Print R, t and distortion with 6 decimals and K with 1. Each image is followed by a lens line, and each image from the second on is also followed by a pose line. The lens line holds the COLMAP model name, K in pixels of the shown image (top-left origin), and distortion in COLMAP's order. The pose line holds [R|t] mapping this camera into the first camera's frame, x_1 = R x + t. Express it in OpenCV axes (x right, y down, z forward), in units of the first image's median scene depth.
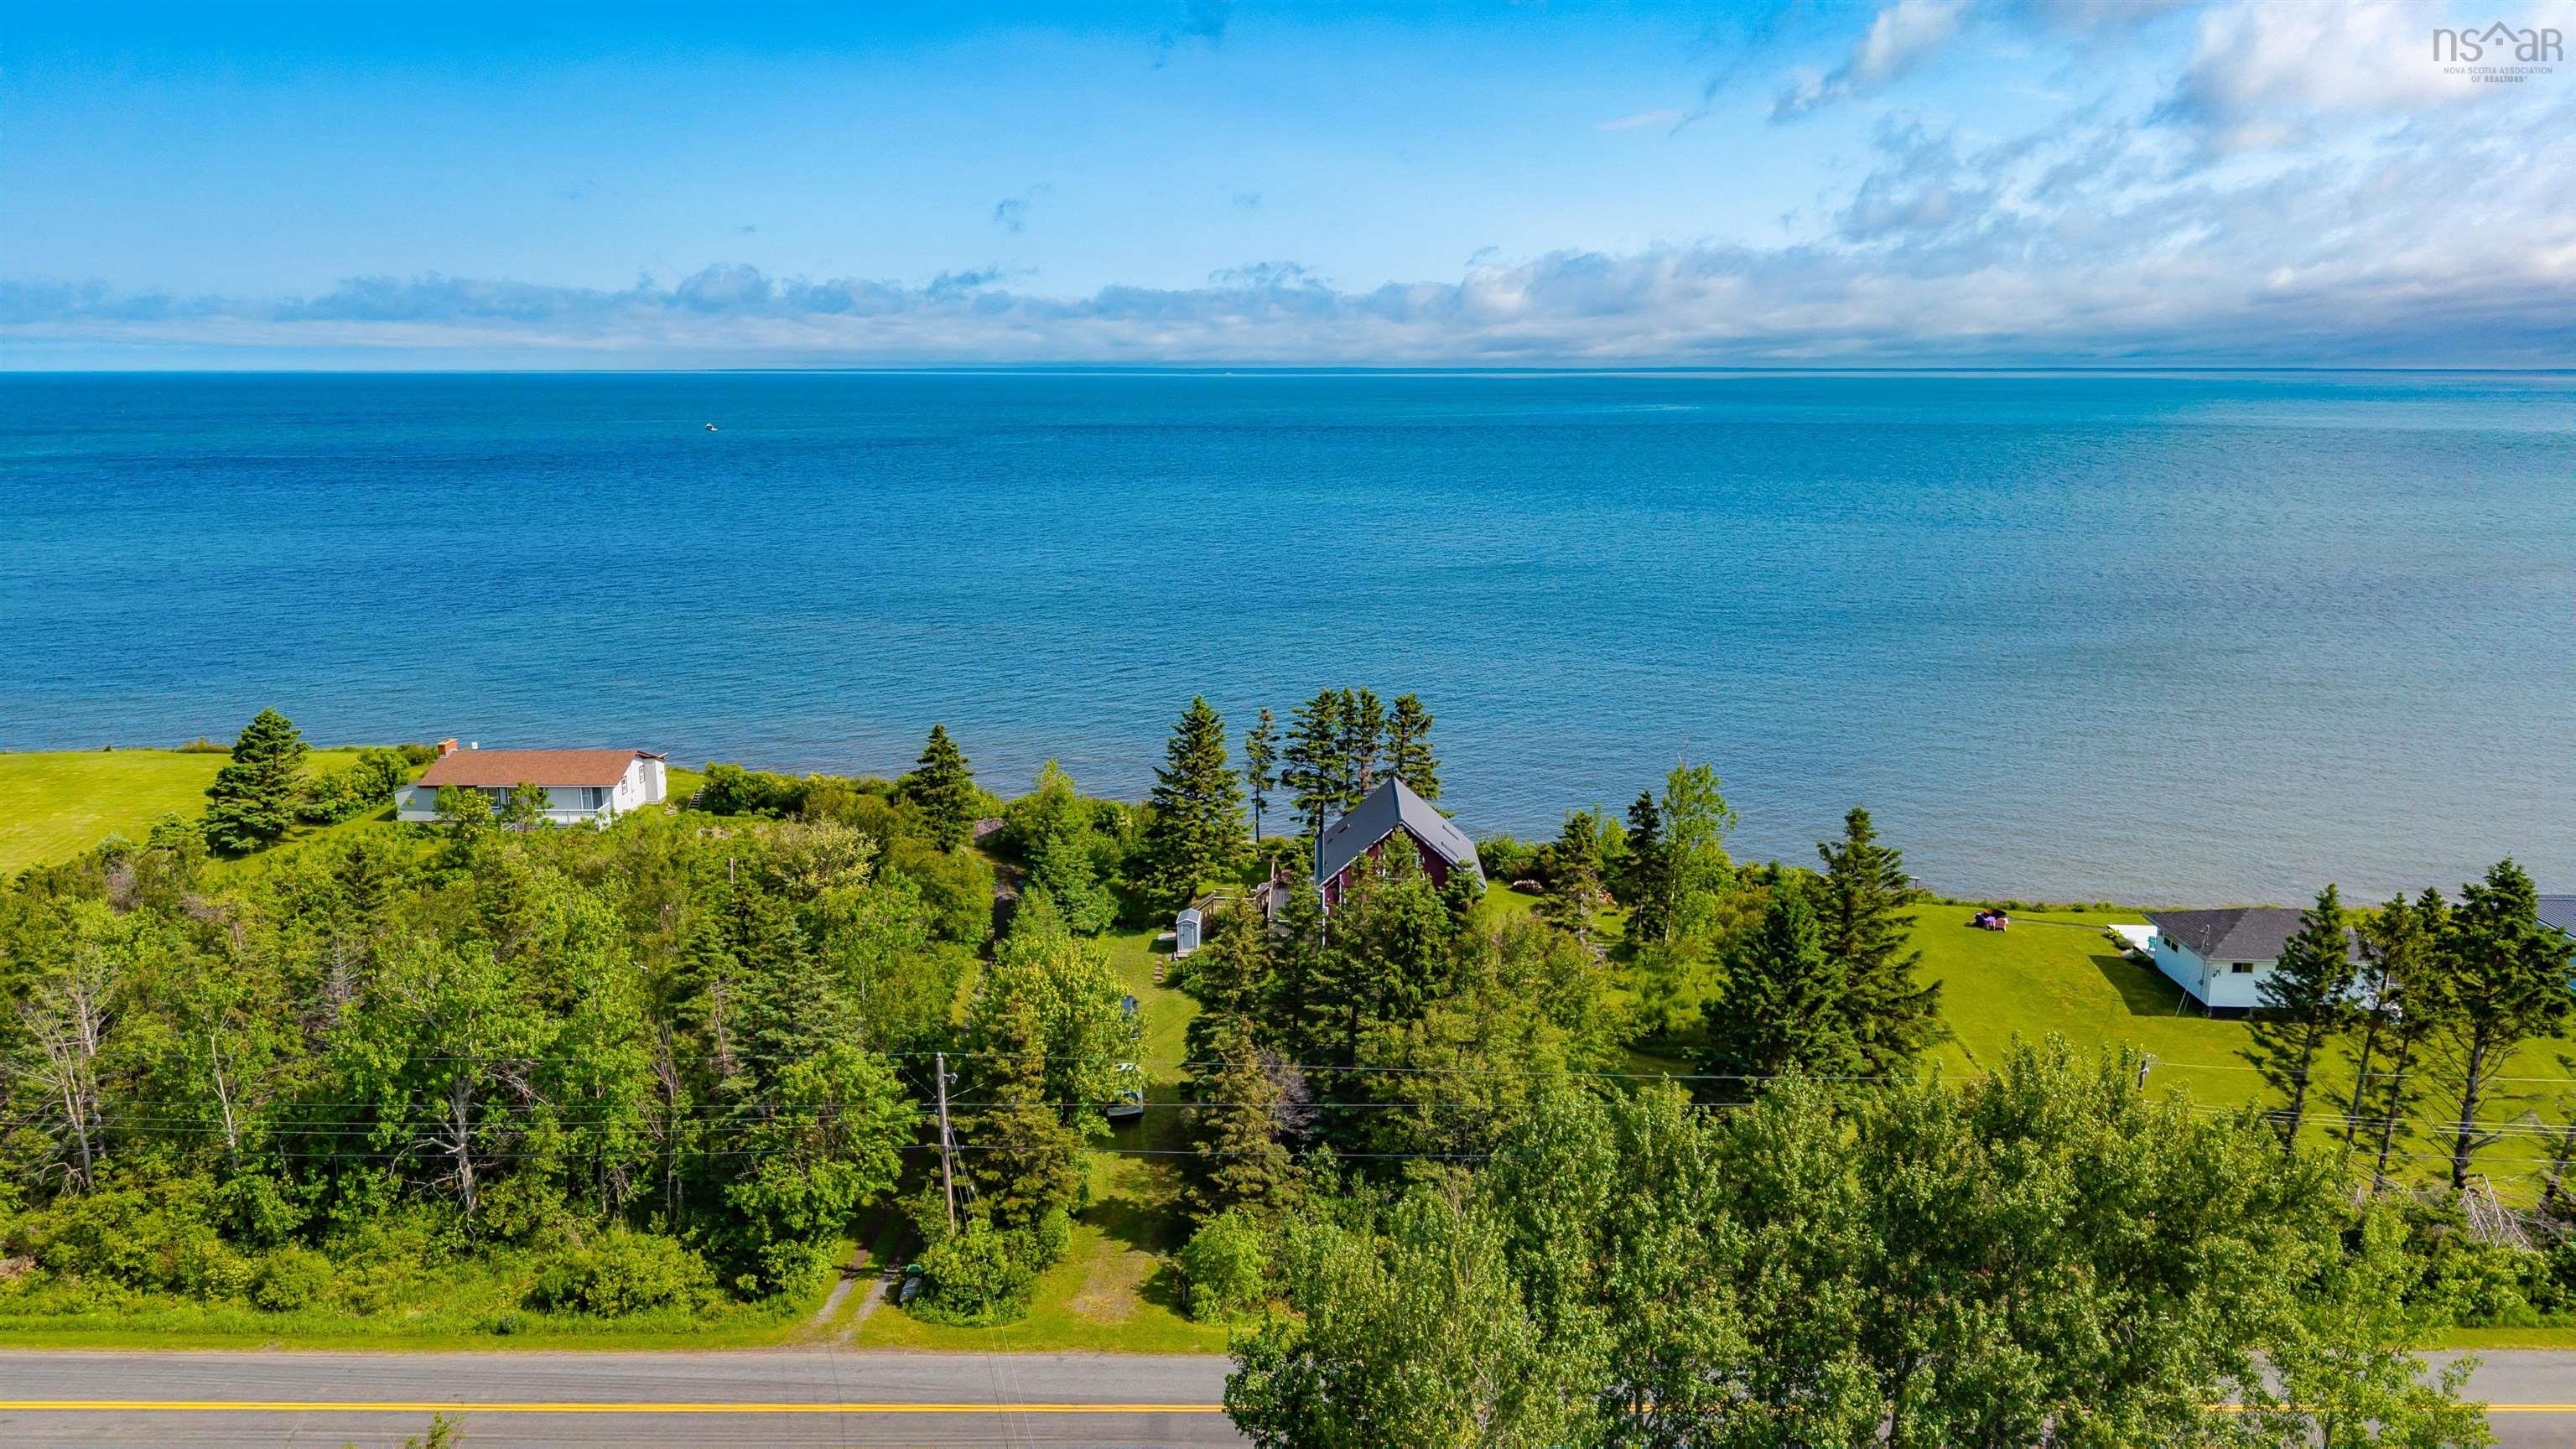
lens RADIAL K [[1761.1, 0, 1330.5], [0, 1761.1, 723.9], [0, 0, 1]] dist [-0.000626, -0.002565]
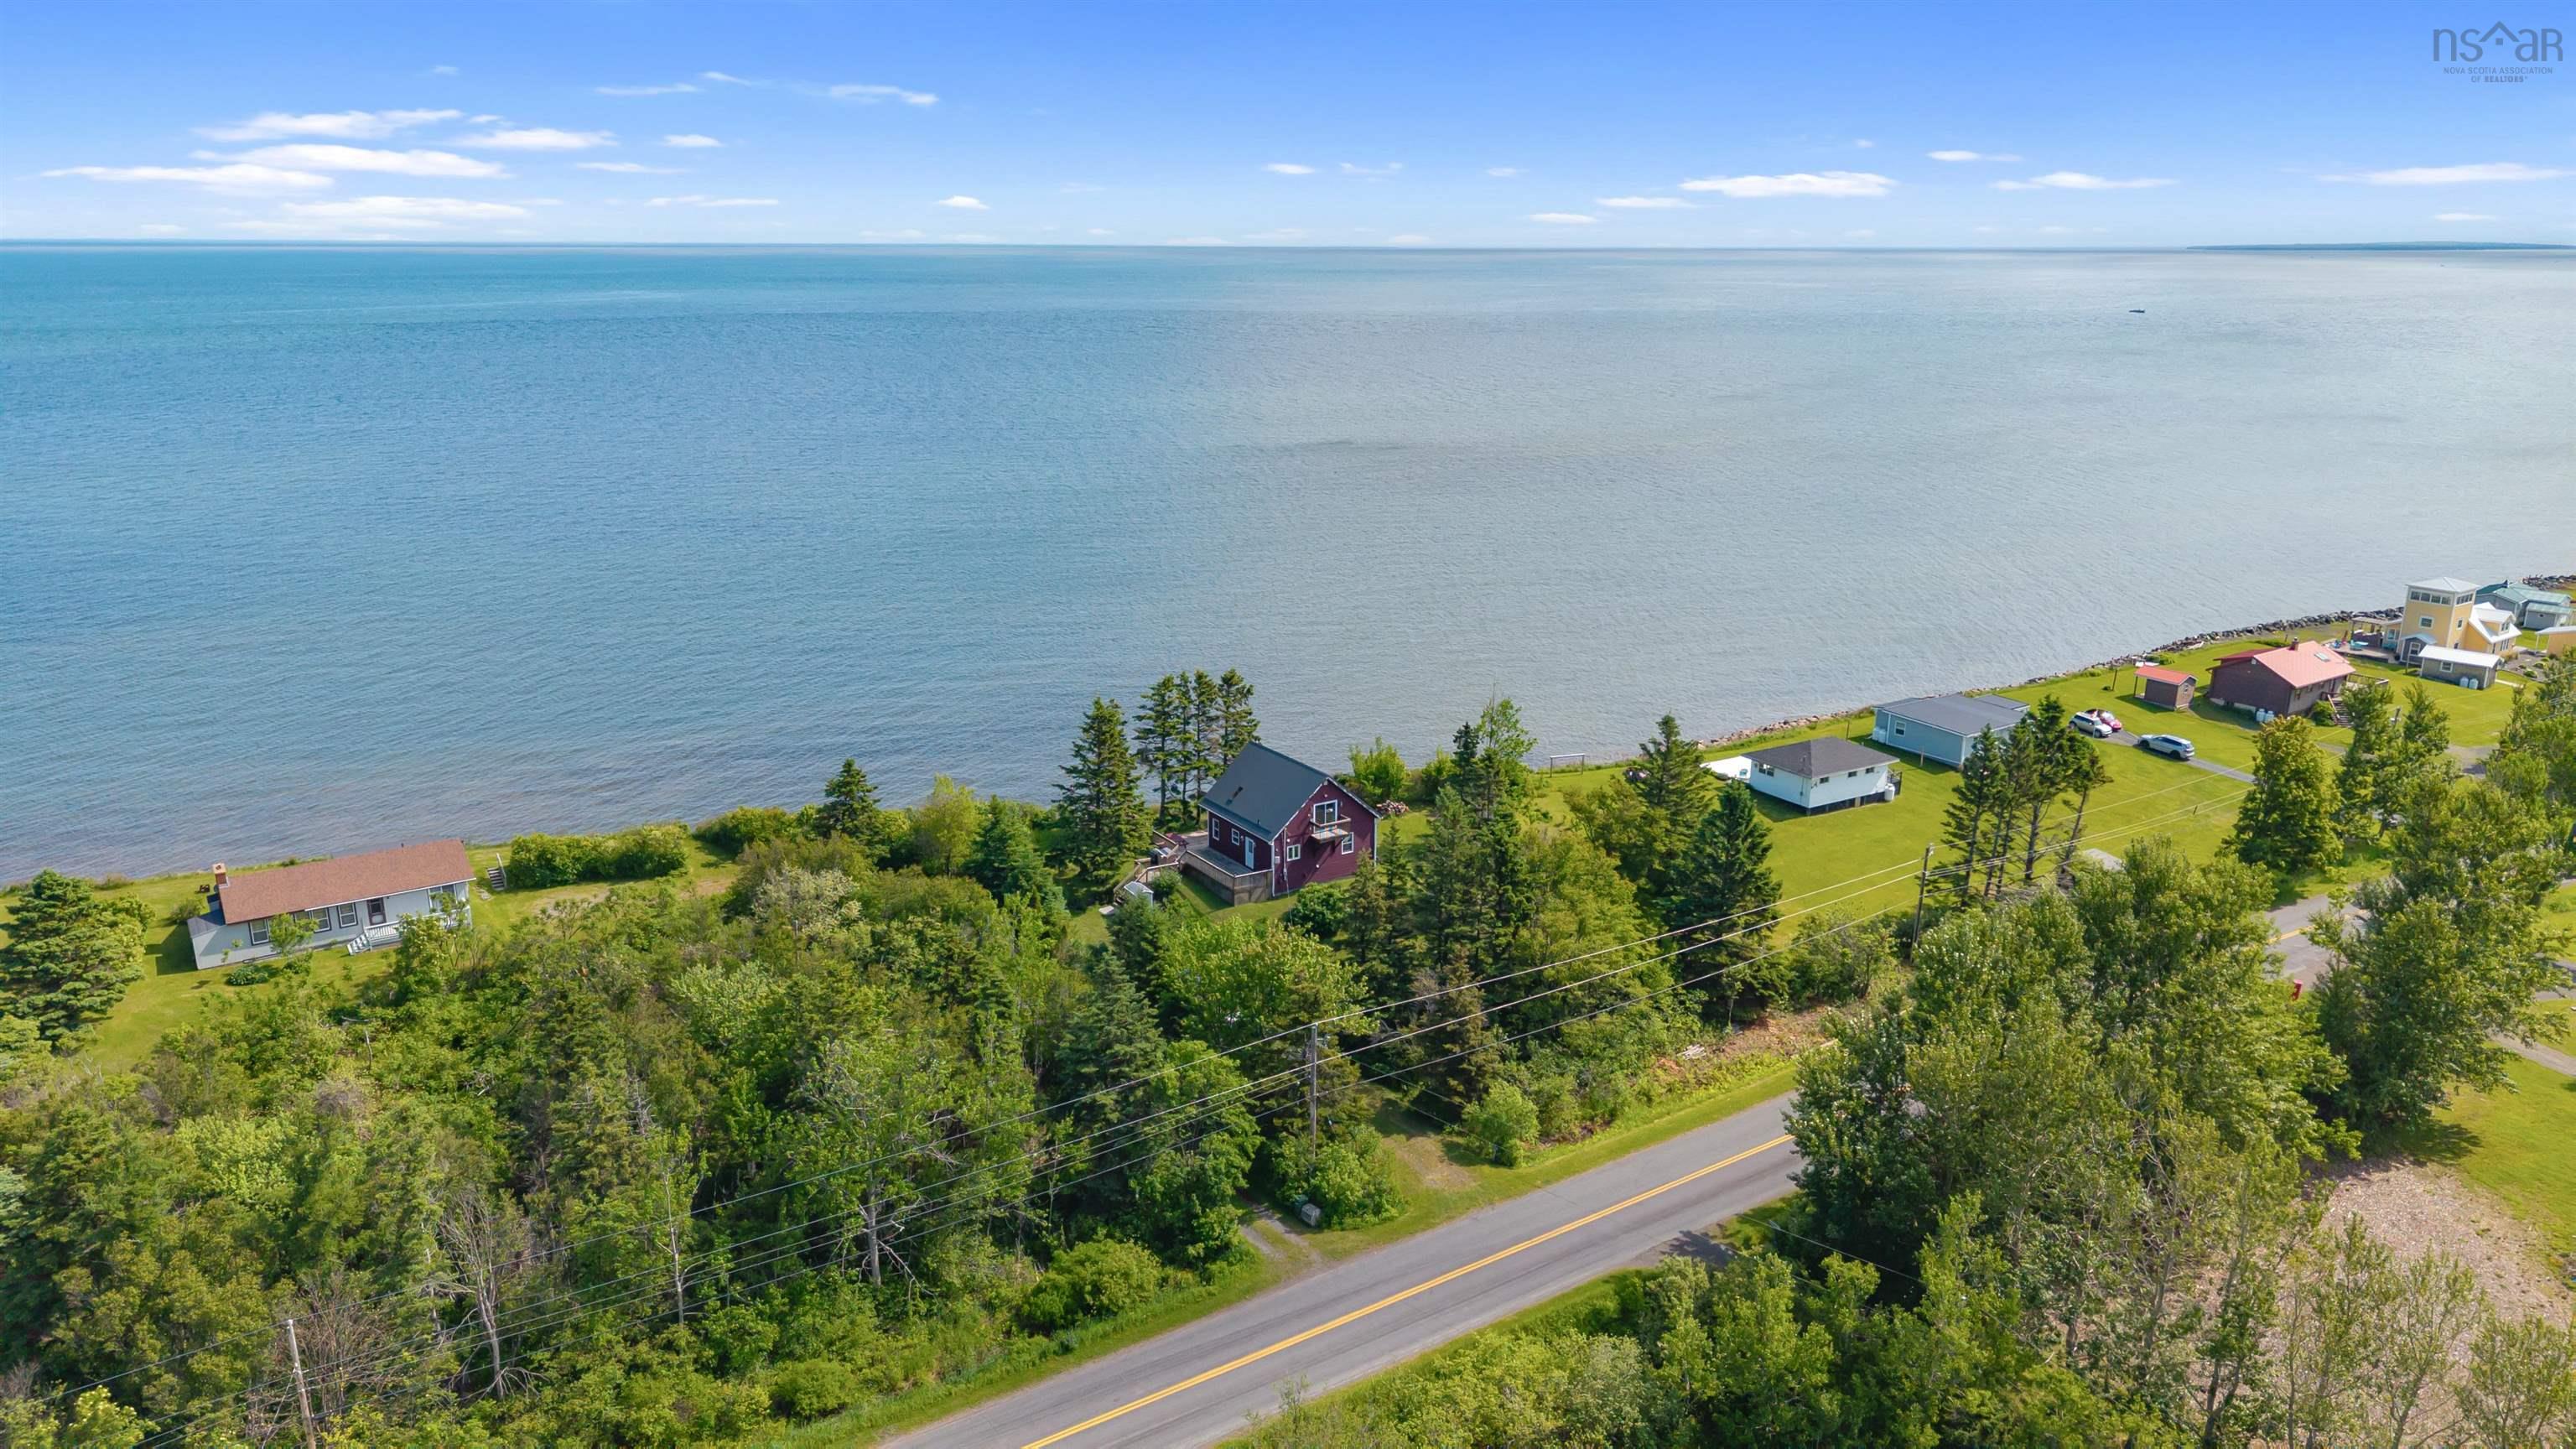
lens RADIAL K [[1761.1, 0, 1330.5], [0, 1761.1, 723.9], [0, 0, 1]] dist [-0.000626, -0.002565]
pose [[0.818448, -0.150134, 0.554620, -0.651214], [0.107769, 0.988240, 0.108479, -0.117648], [-0.564384, -0.029013, 0.825002, -0.019751]]
